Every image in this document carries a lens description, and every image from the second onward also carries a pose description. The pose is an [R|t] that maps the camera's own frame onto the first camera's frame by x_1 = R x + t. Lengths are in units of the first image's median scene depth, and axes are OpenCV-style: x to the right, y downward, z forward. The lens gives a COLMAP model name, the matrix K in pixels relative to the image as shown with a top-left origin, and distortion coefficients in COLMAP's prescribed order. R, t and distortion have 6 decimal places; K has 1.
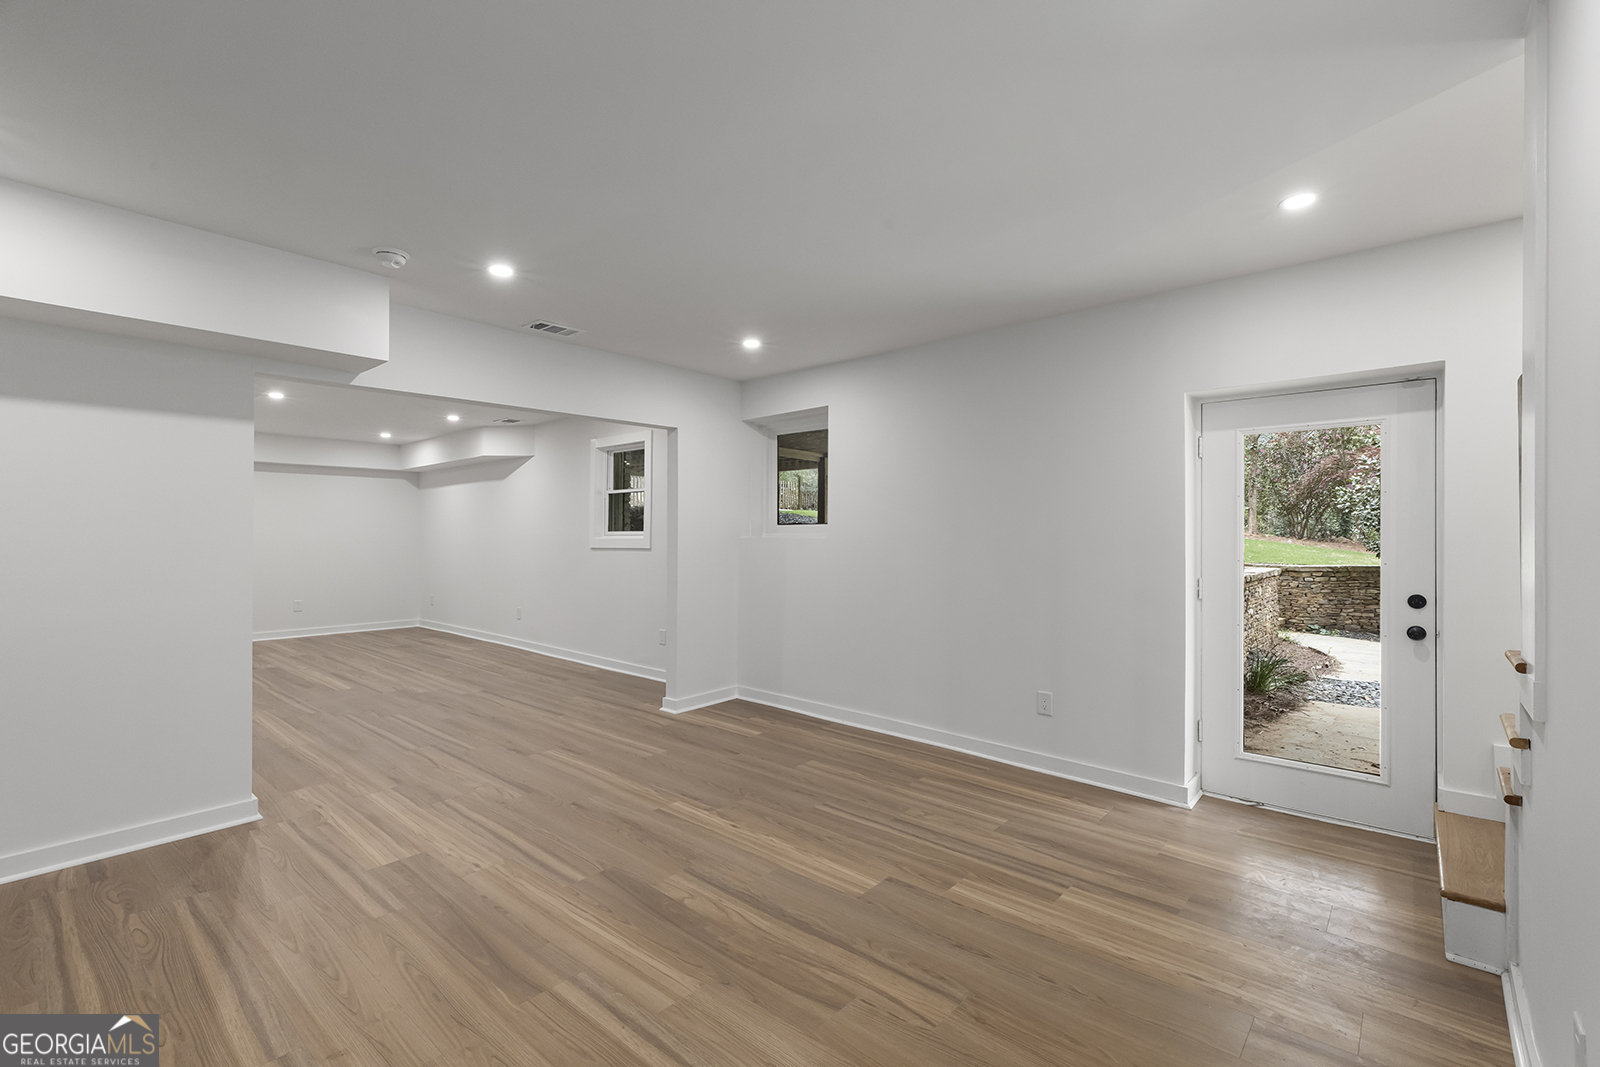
lens RADIAL K [[710.8, 0, 802.3], [0, 710.8, 530.9], [0, 0, 1]] dist [-0.001496, -0.000017]
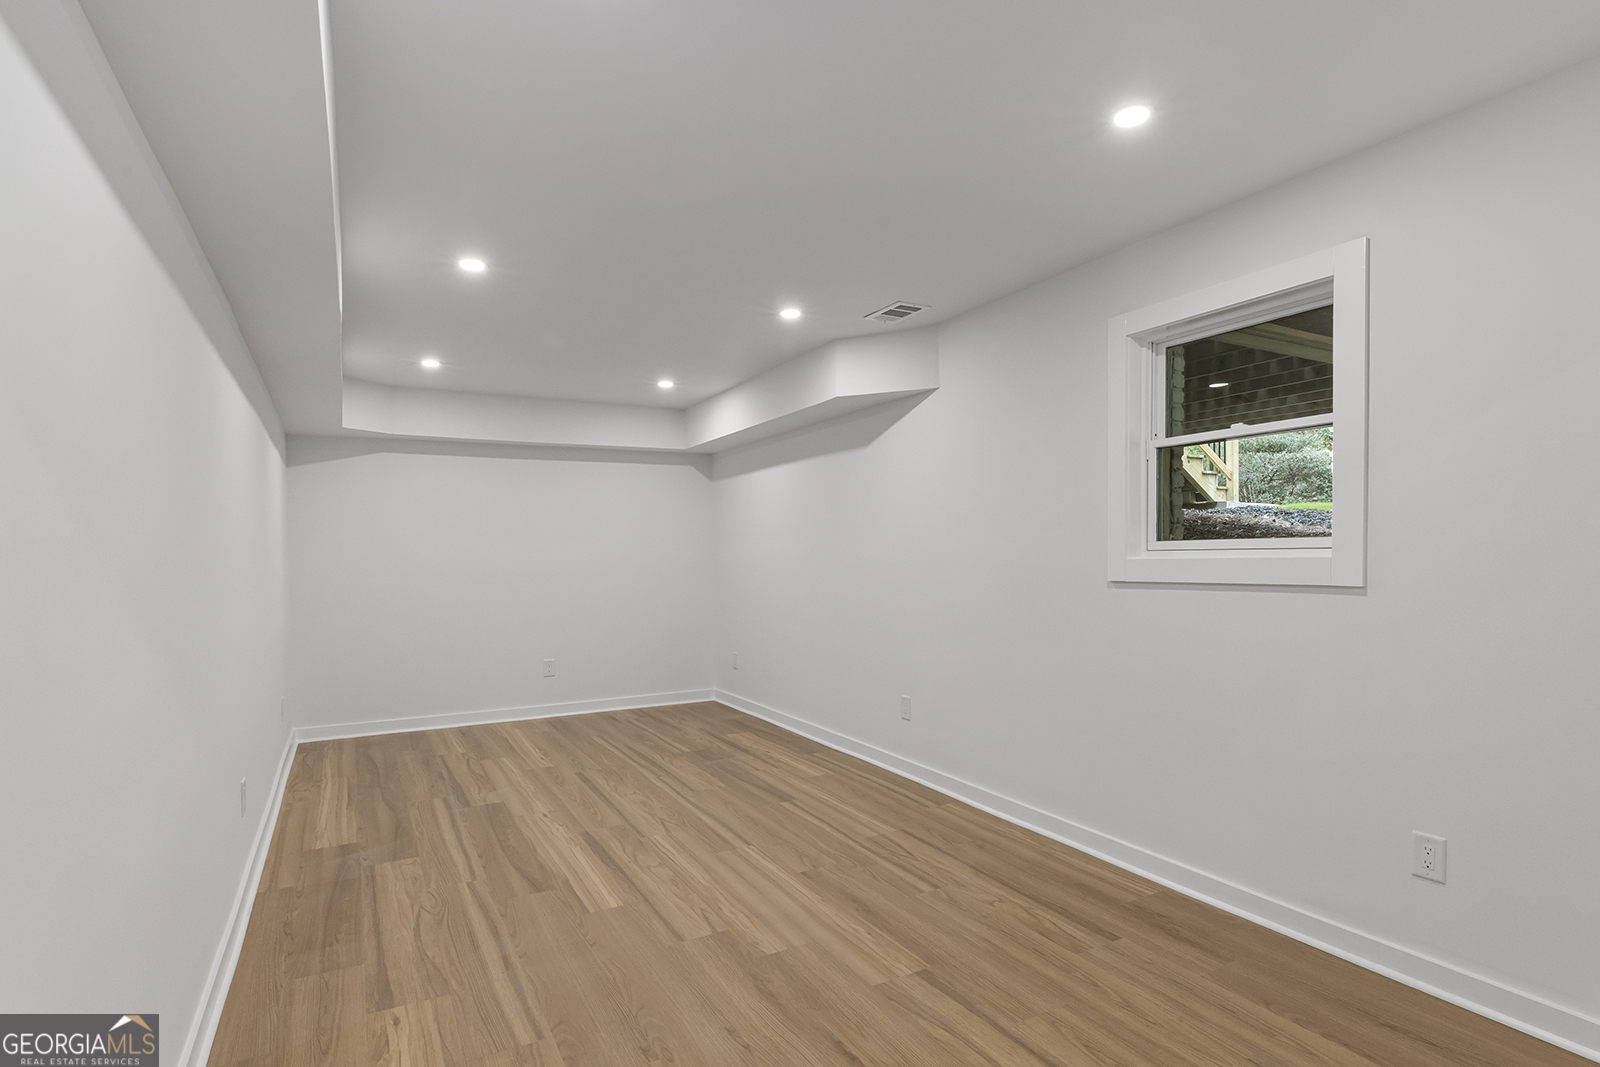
lens RADIAL K [[834.7, 0, 800.4], [0, 834.7, 542.6], [0, 0, 1]] dist [0.000343, -0.000047]
pose [[0.936302, -0.019738, -0.350640, -0.266957], [0.019754, 0.999799, -0.003530, -0.000361], [0.350639, -0.003622, 0.936504, 0.431533]]
